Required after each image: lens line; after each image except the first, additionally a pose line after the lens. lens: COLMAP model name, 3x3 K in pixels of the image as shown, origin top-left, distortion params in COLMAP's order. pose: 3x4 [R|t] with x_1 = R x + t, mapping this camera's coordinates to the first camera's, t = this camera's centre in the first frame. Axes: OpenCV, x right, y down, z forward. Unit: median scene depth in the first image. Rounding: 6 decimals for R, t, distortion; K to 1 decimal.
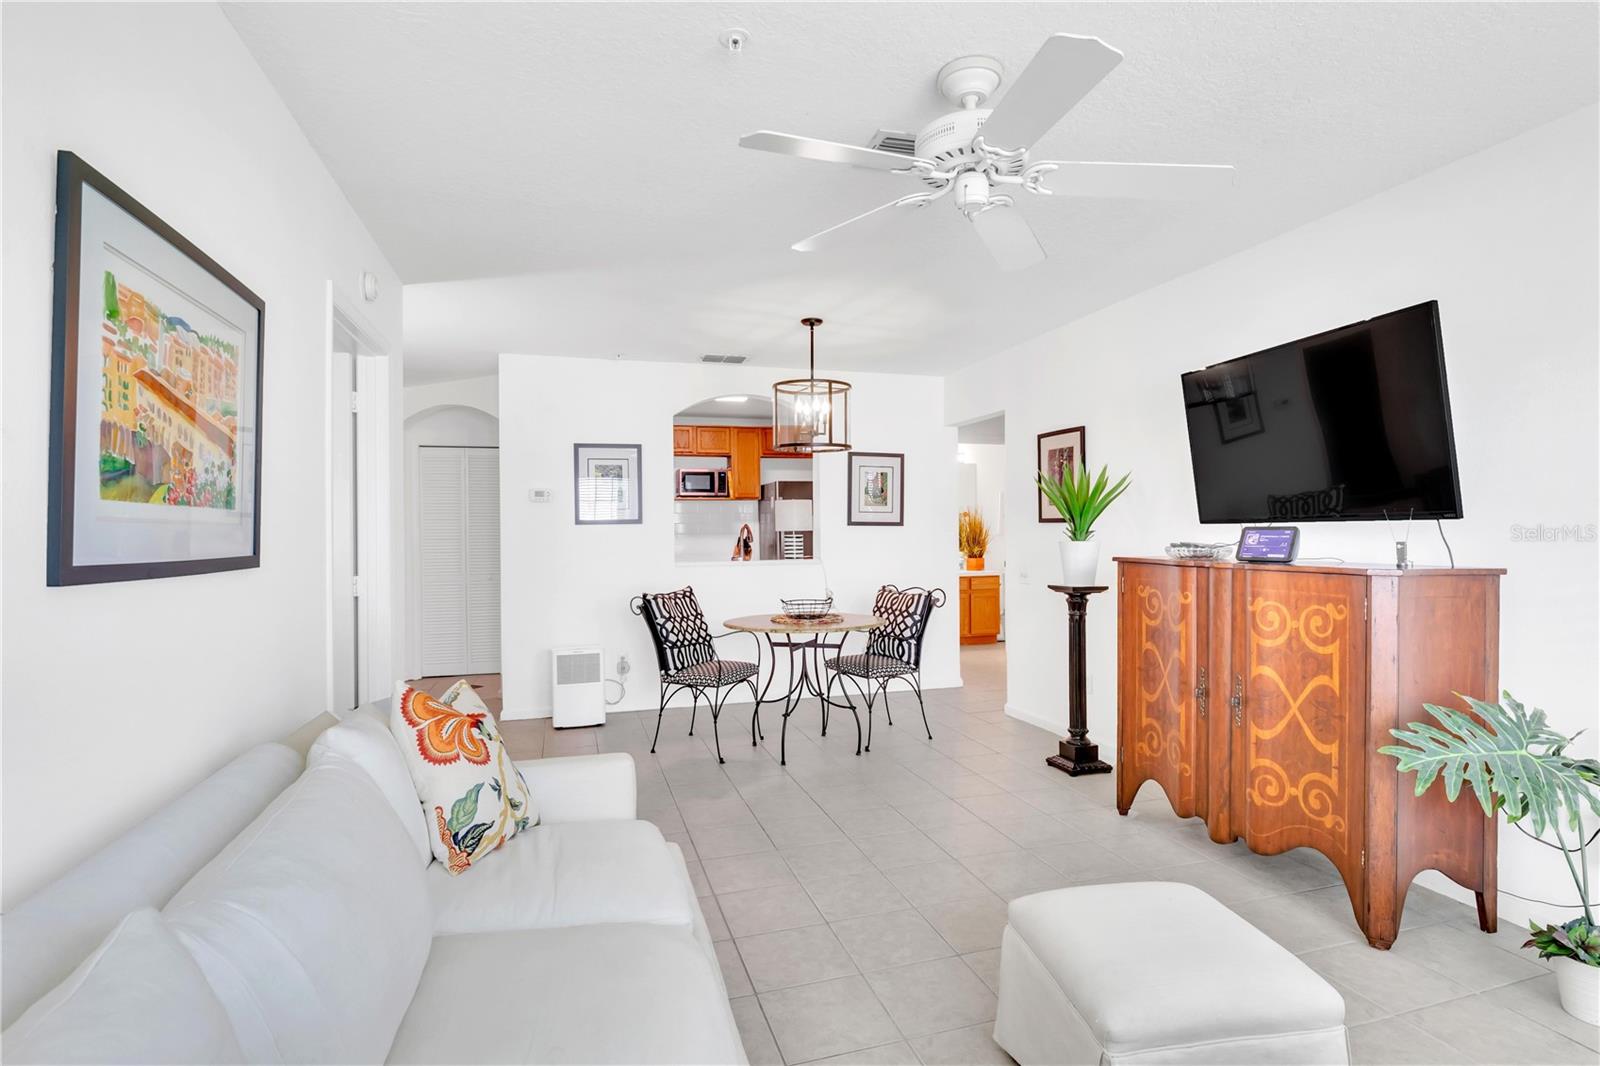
lens RADIAL K [[813.4, 0, 801.6], [0, 813.4, 529.7], [0, 0, 1]] dist [-0.007670, -0.000212]
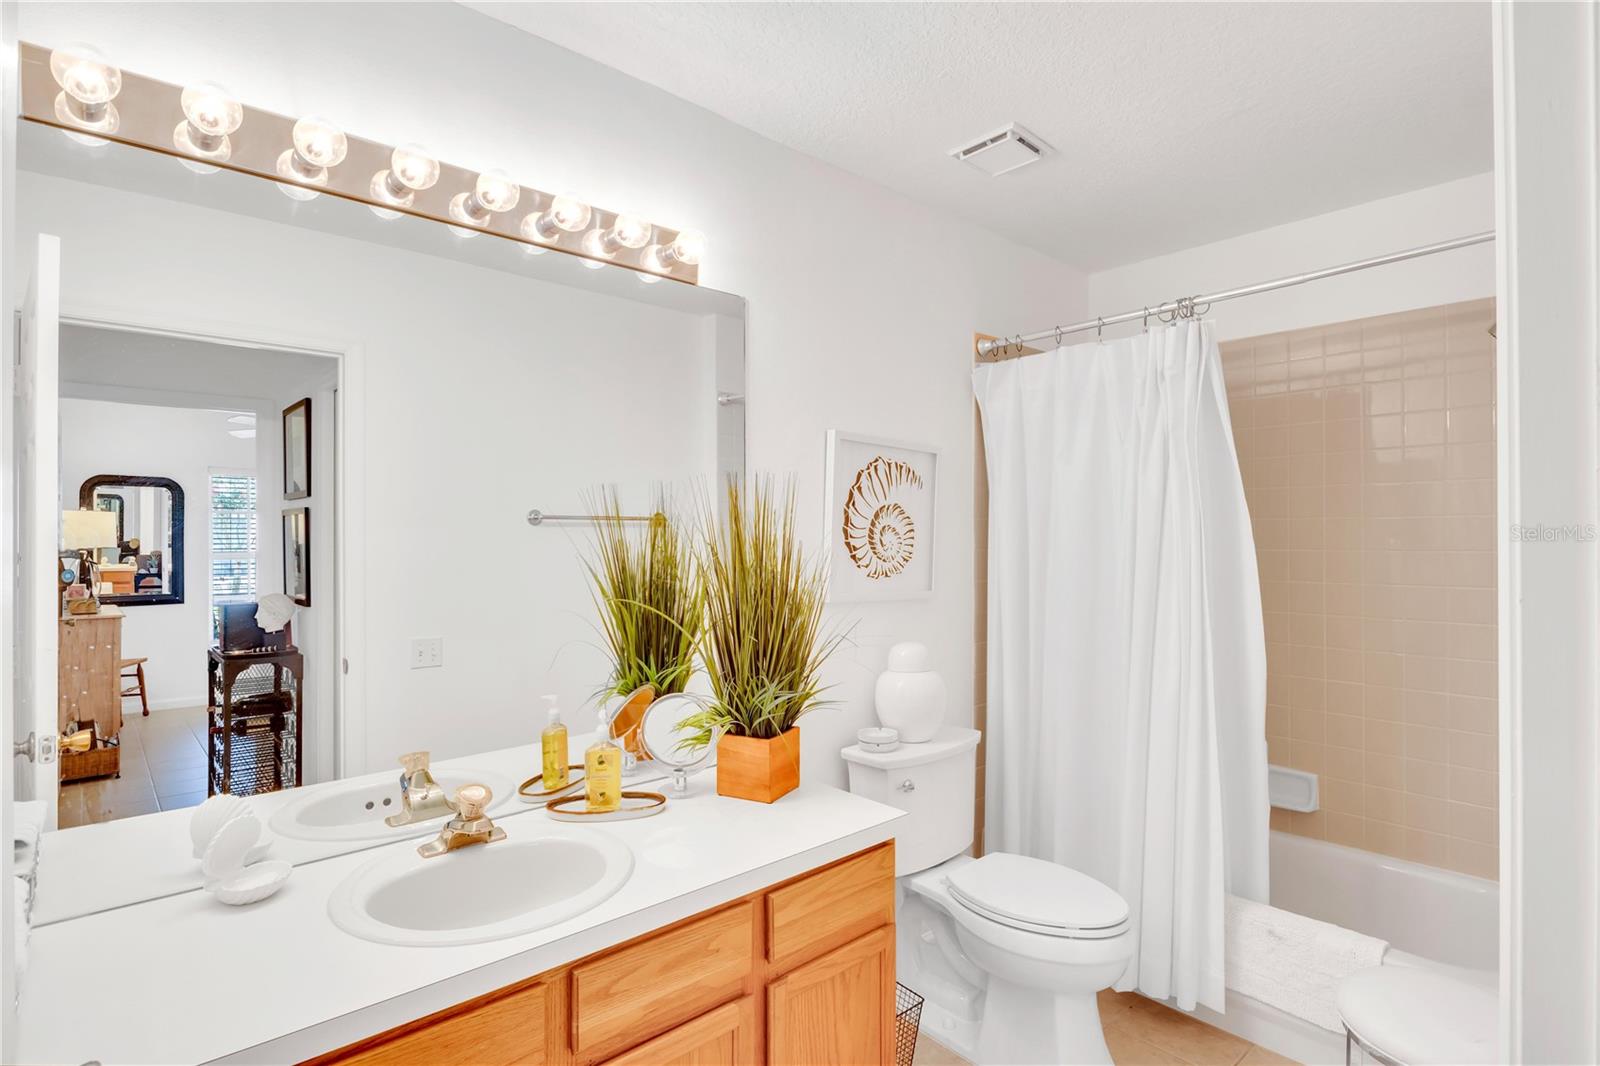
lens RADIAL K [[813.4, 0, 801.6], [0, 813.4, 531.6], [0, 0, 1]] dist [-0.007670, -0.000212]
pose [[0.895442, 0.015539, 0.444907, 0.231933], [-0.013717, 0.999879, -0.007315, -0.027005], [-0.444967, 0.000447, 0.895547, 1.441389]]
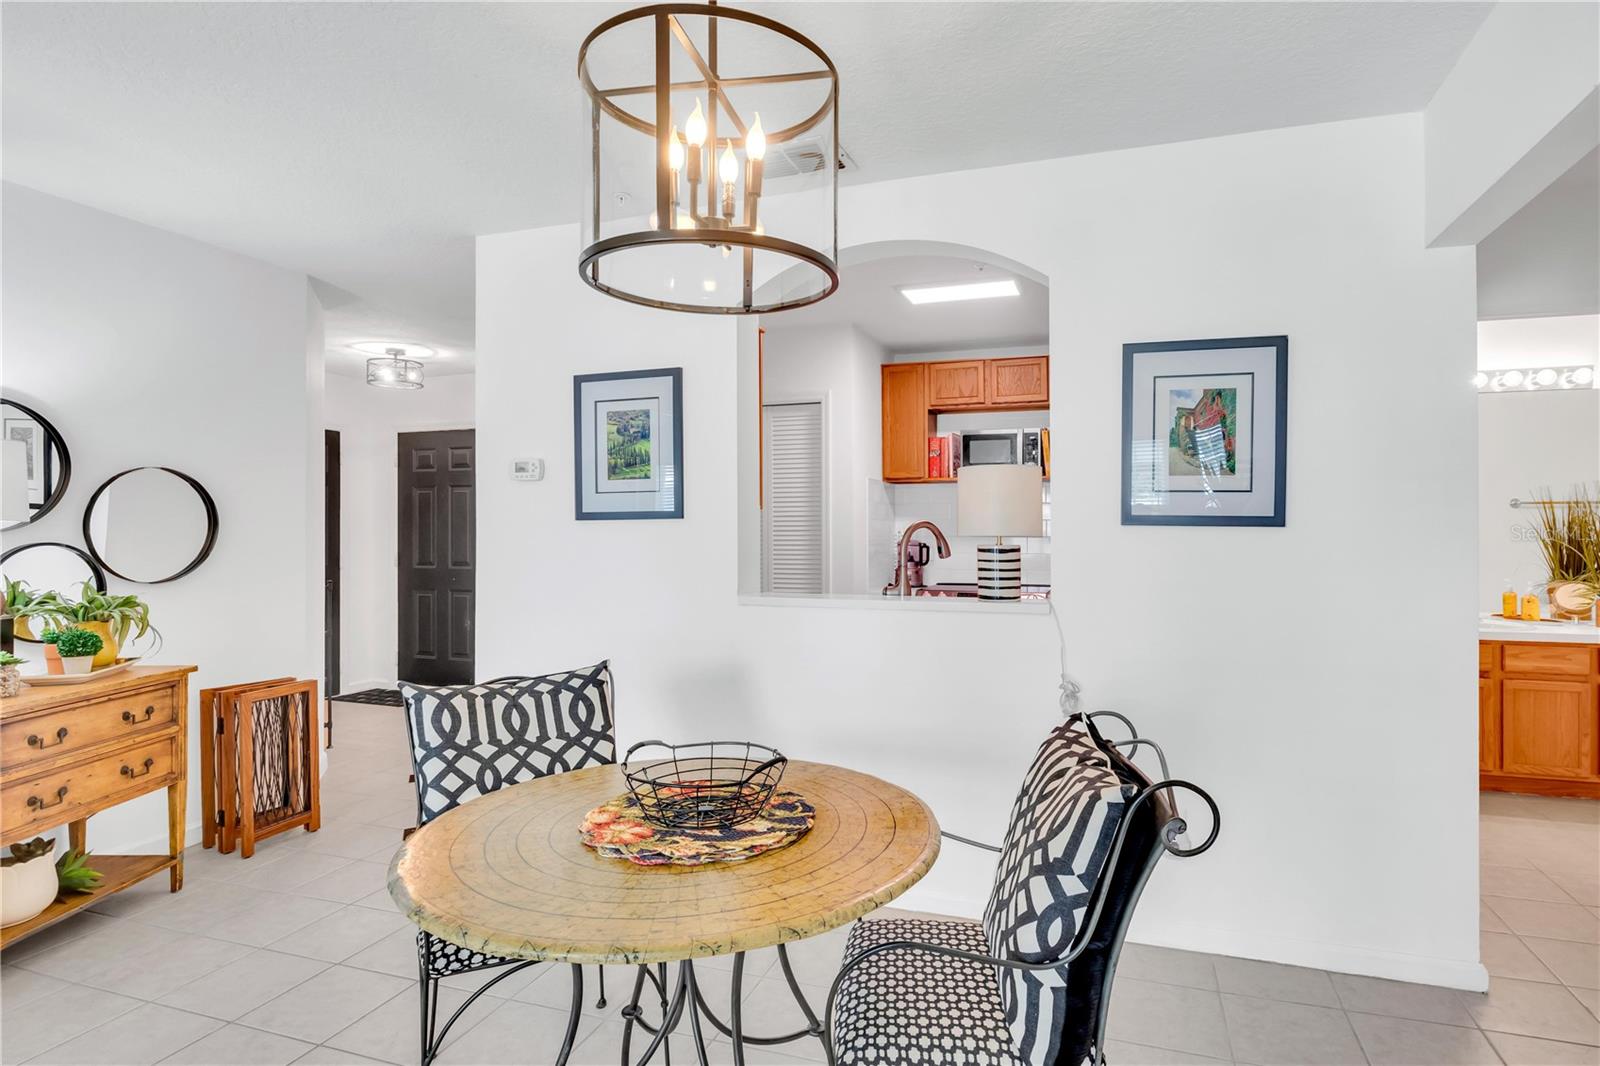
lens RADIAL K [[813.4, 0, 856.4], [0, 813.4, 544.1], [0, 0, 1]] dist [-0.007670, -0.000212]
pose [[0.831235, 0.015803, -0.555697, 0.191944], [-0.005275, 0.999775, 0.020541, -0.003175], [0.555896, -0.014143, 0.831131, 0.641396]]
